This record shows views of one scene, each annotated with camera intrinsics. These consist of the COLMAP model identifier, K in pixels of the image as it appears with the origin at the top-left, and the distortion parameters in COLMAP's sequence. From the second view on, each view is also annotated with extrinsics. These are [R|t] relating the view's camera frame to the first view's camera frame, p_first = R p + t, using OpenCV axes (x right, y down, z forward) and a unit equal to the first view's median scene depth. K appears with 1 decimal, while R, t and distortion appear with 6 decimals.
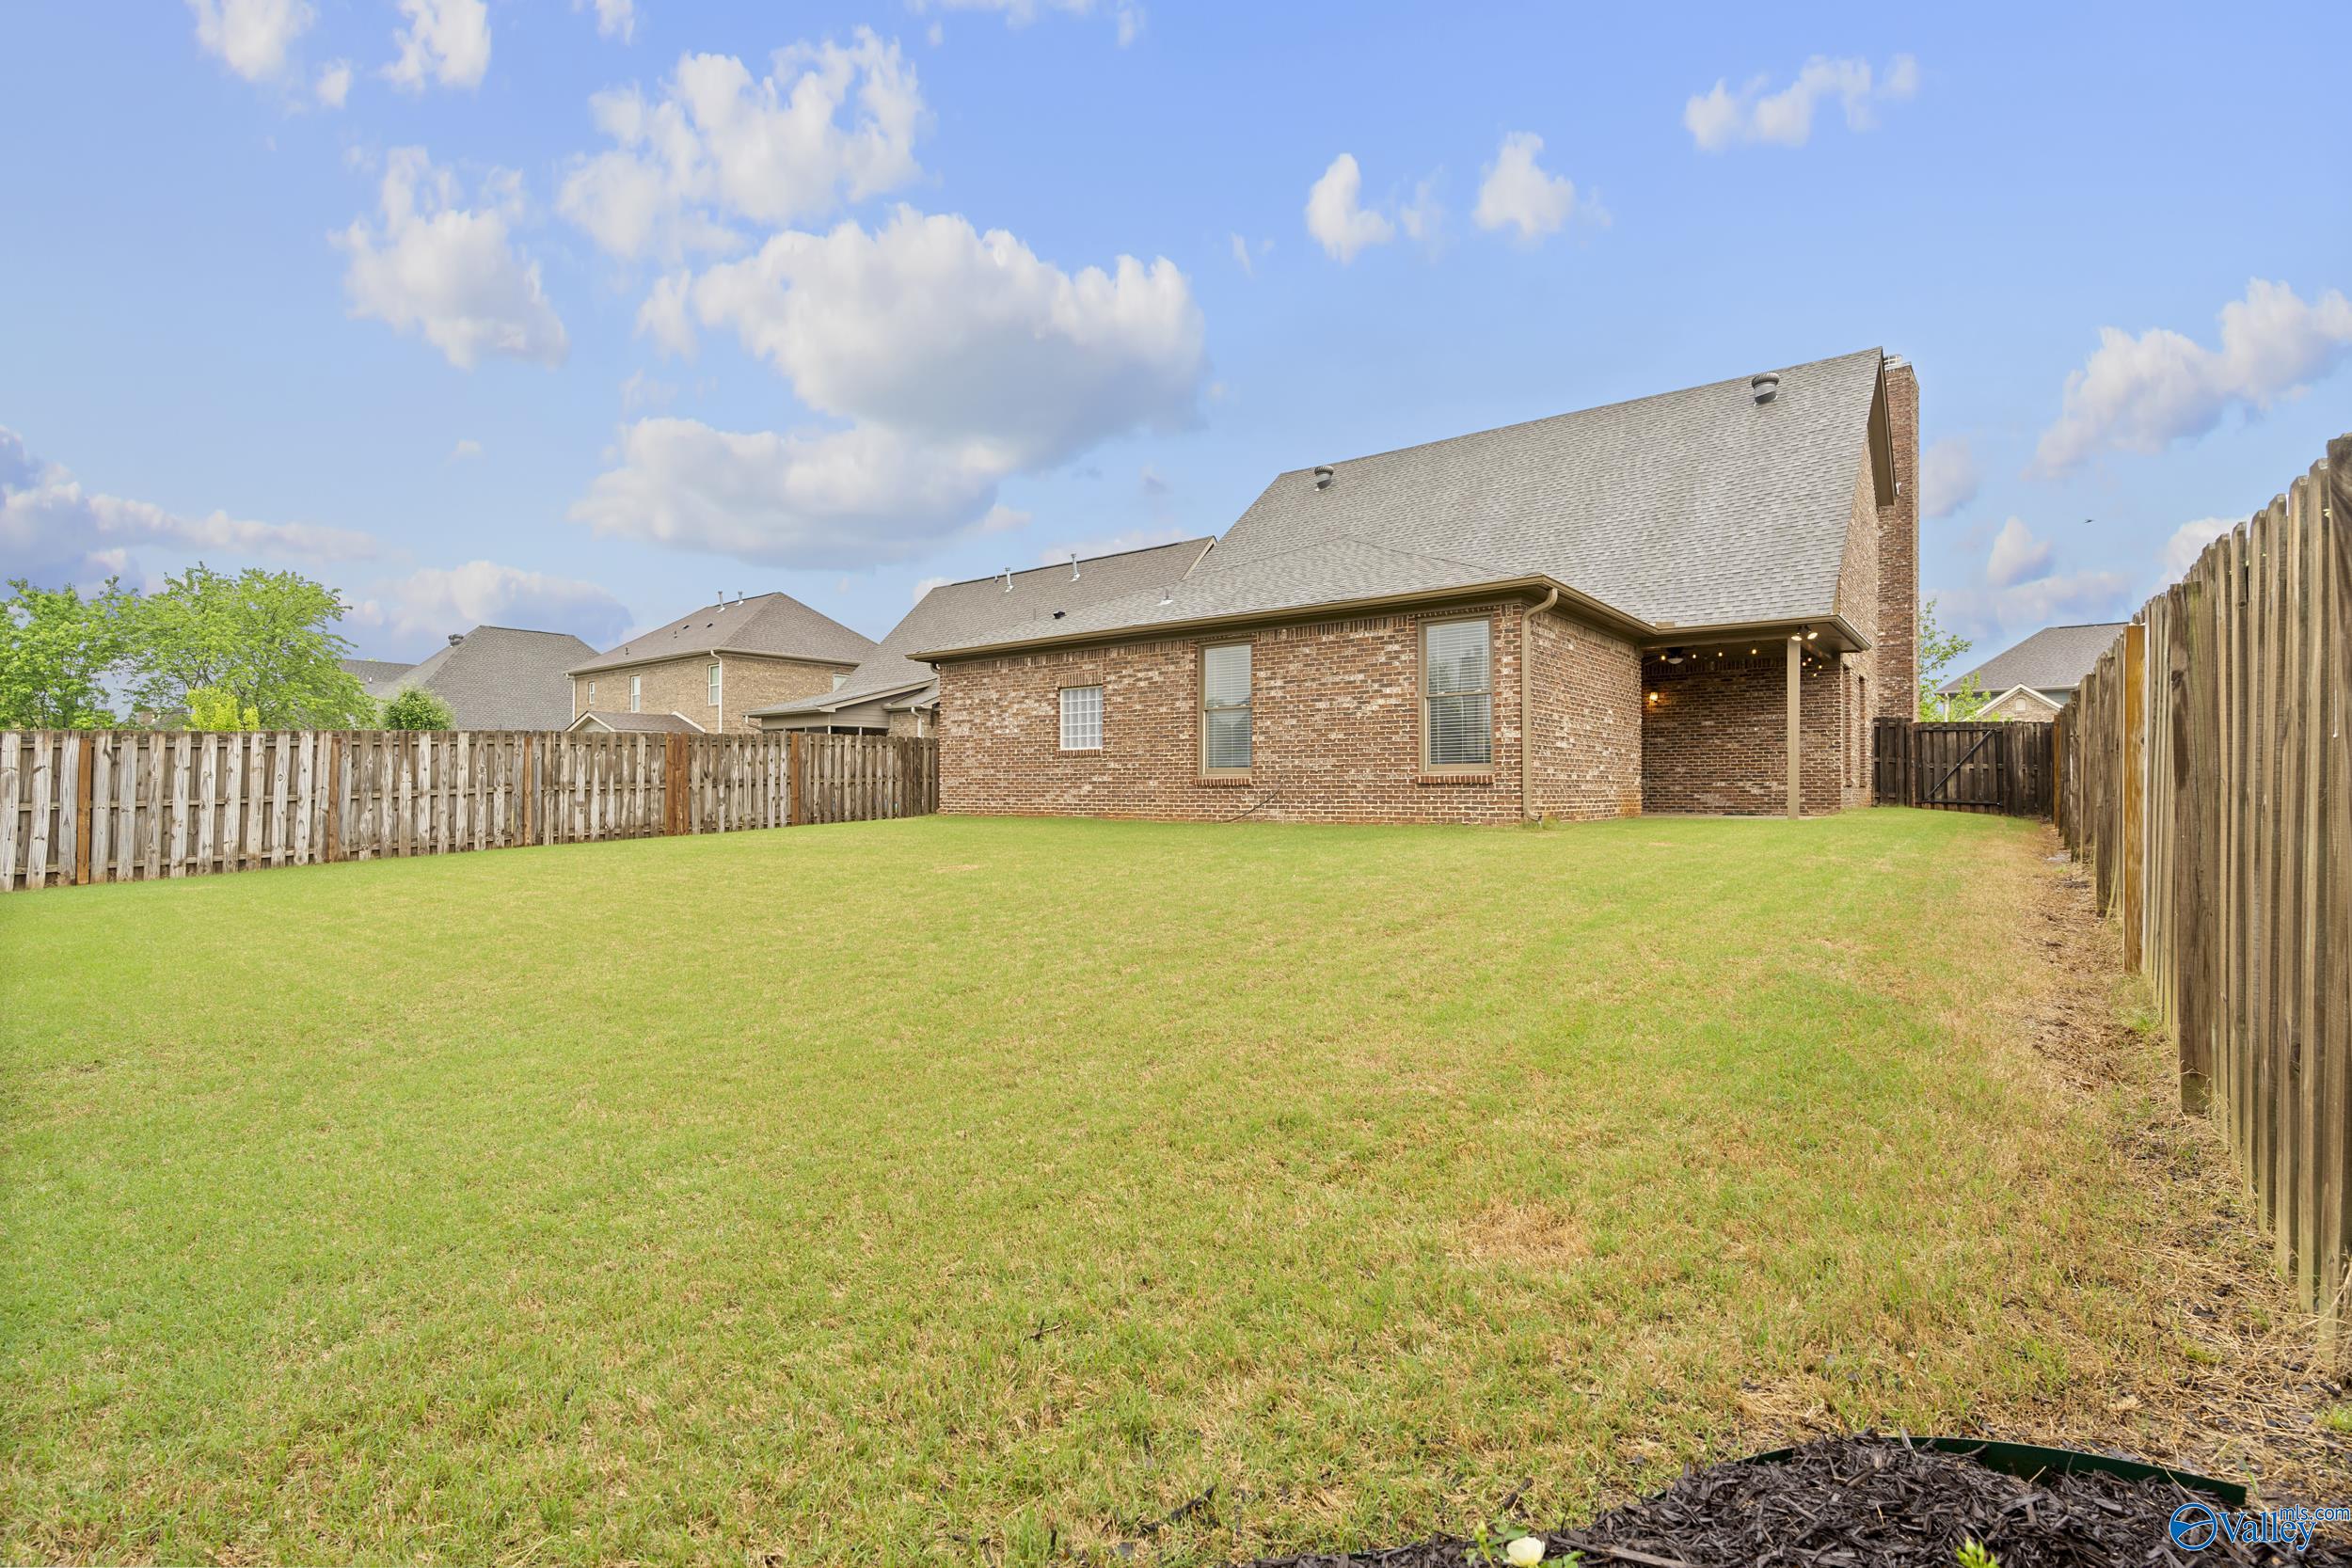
lens RADIAL K [[1083.3, 0, 1173.7], [0, 1083.3, 785.1], [0, 0, 1]] dist [-0.004384, 0.000310]
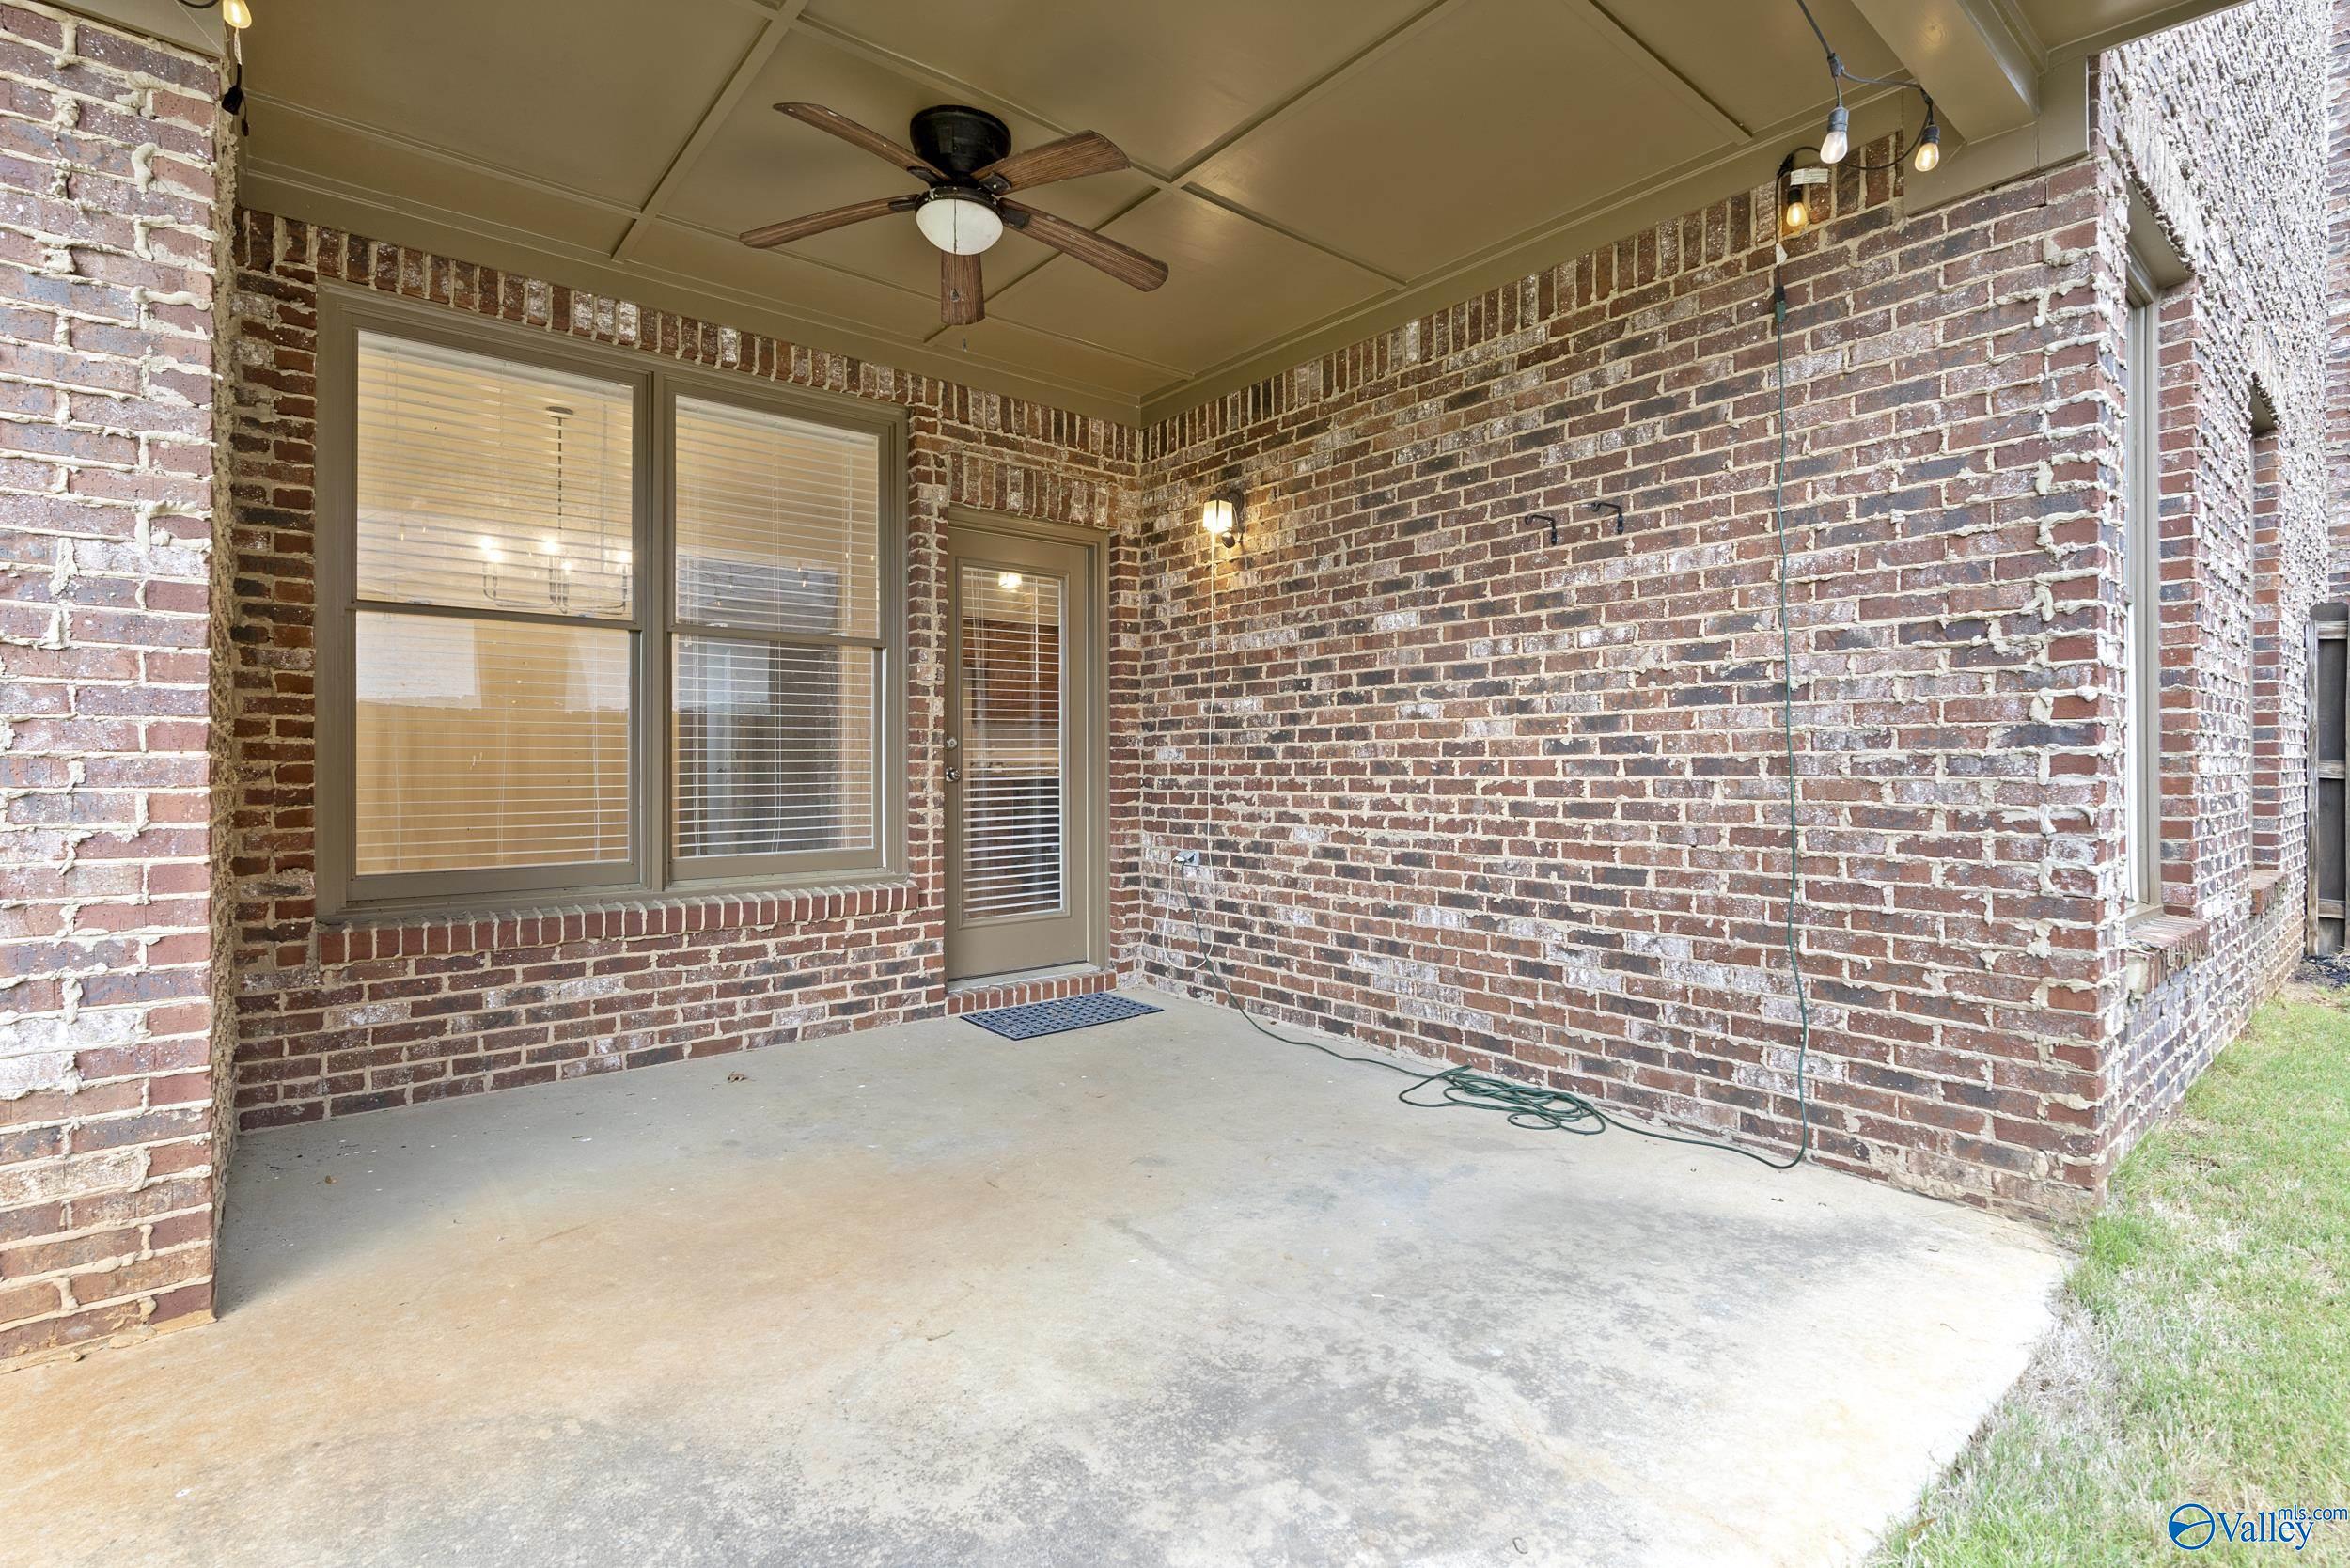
lens RADIAL K [[1082.5, 0, 1178.2], [0, 1082.5, 772.3], [0, 0, 1]] dist [-0.004384, 0.000310]
pose [[0.977672, -0.001911, -0.210127, 0.377964], [0.003698, 0.999960, 0.008112, -0.022729], [0.210103, -0.008708, 0.977641, 0.598542]]
